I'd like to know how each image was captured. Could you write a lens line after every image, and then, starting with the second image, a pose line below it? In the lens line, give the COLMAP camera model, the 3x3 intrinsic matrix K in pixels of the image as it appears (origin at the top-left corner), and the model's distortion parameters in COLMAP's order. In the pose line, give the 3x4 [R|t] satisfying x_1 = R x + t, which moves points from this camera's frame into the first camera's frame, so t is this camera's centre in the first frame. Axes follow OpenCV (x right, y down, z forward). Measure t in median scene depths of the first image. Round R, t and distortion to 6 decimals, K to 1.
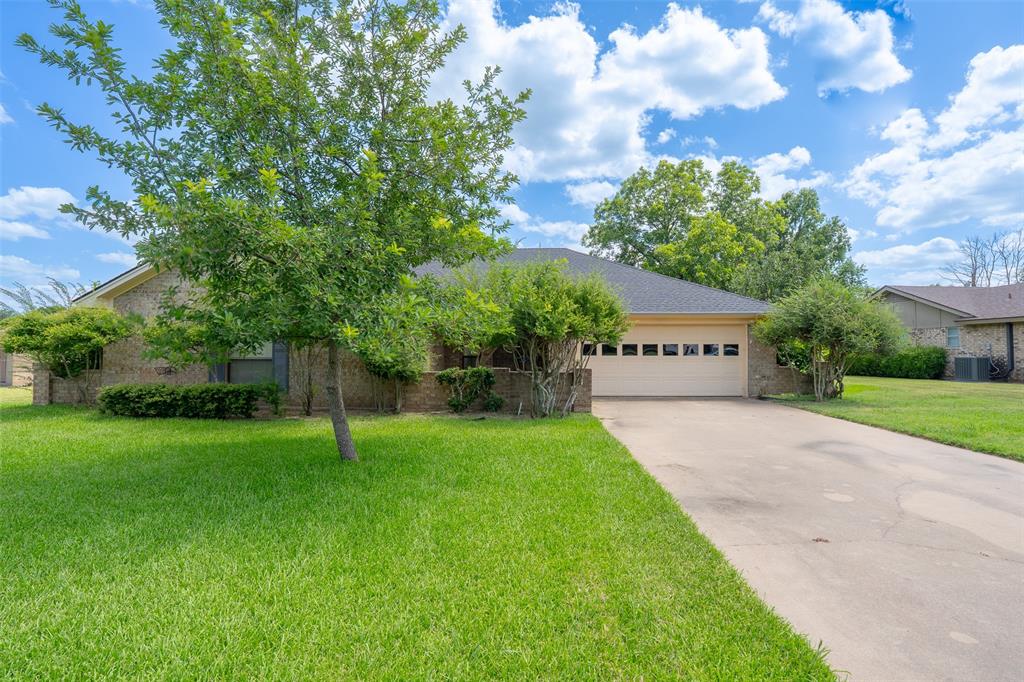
lens RADIAL K [[477.7, 0, 515.5], [0, 477.7, 336.9], [0, 0, 1]] dist [-0.072032, 0.029359]
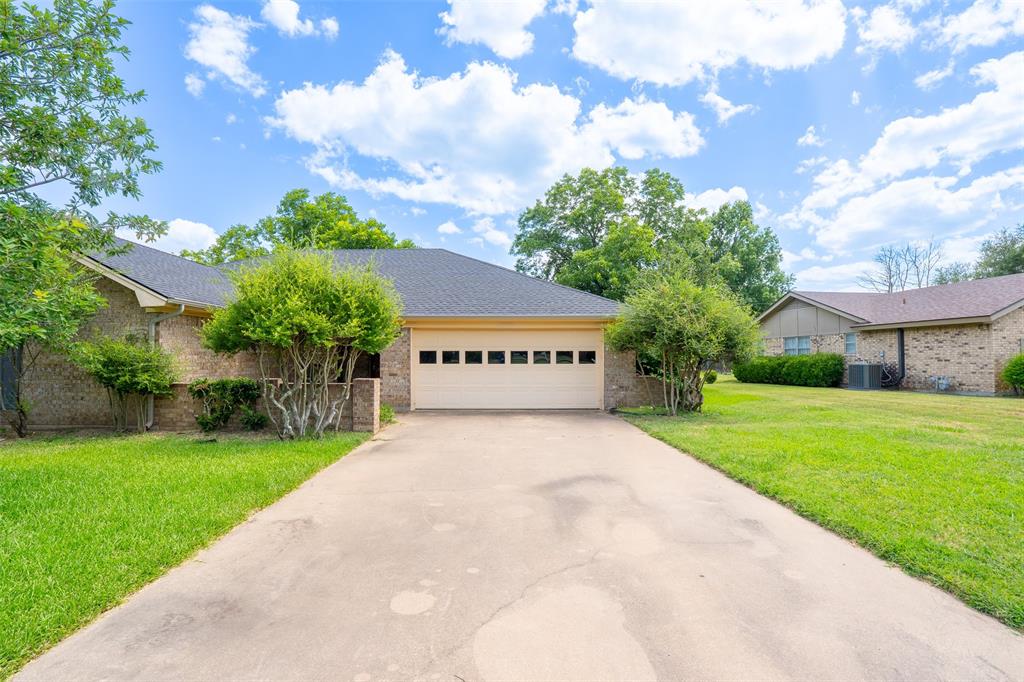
lens RADIAL K [[461.1, 0, 502.7], [0, 461.1, 342.2], [0, 0, 1]] dist [-0.061611, 0.025692]
pose [[0.998791, -0.000289, 0.049149, 0.178825], [0.000596, 0.999980, -0.006244, 0.003062], [-0.049147, 0.006265, 0.998772, 0.091898]]
